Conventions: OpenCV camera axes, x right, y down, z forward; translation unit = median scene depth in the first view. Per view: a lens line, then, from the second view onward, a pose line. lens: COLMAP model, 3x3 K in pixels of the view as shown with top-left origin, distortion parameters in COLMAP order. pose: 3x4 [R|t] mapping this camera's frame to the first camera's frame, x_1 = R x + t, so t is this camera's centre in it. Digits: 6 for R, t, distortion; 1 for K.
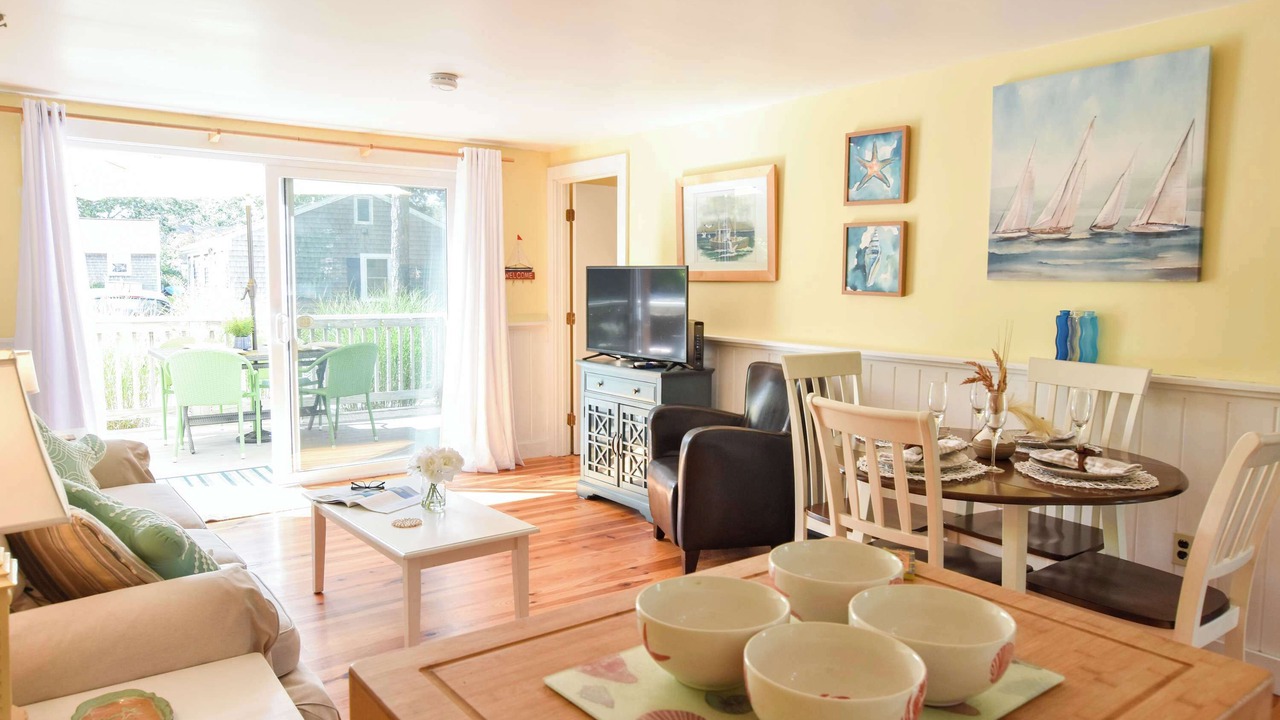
lens RADIAL K [[849.5, 0, 630.3], [0, 849.5, 353.2], [0, 0, 1]] dist [-0.024483, 0.029232]
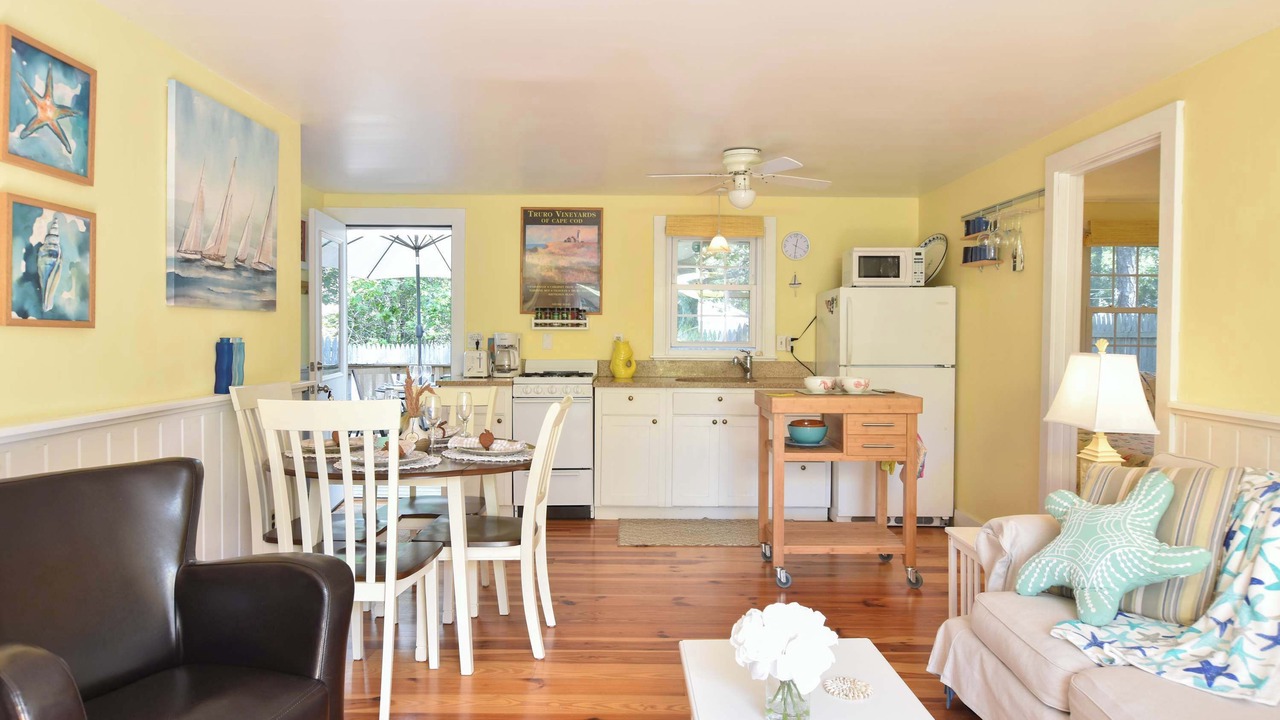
lens RADIAL K [[821.6, 0, 636.9], [0, 821.6, 349.8], [0, 0, 1]] dist [-0.013071, 0.021322]
pose [[-0.800168, -0.027687, 0.599137, -0.396489], [0.038824, 0.994448, 0.097806, -0.094856], [-0.598518, 0.101522, -0.794650, 1.246794]]
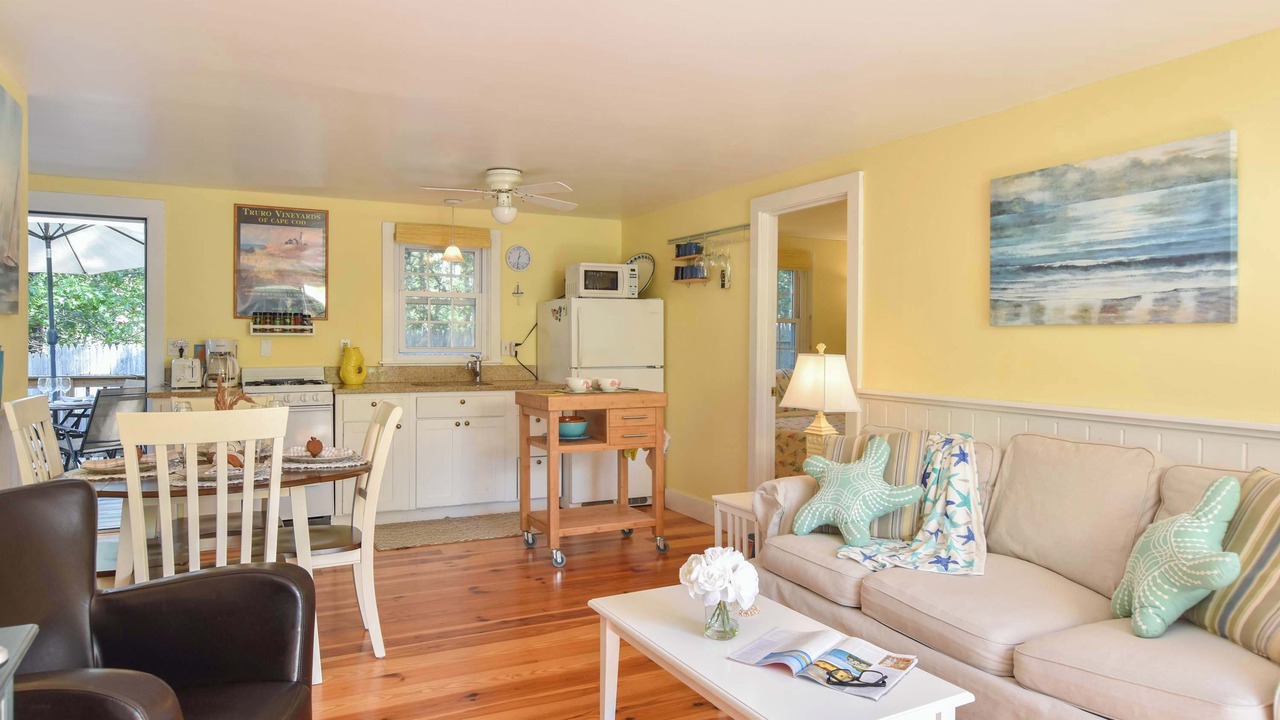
lens RADIAL K [[821.6, 0, 636.9], [0, 821.6, 349.8], [0, 0, 1]] dist [-0.013071, 0.021322]
pose [[-0.984443, -0.016974, 0.174884, -0.237964], [0.000718, 0.994926, 0.100609, -0.108549], [-0.175704, 0.099170, -0.979435, 1.426431]]
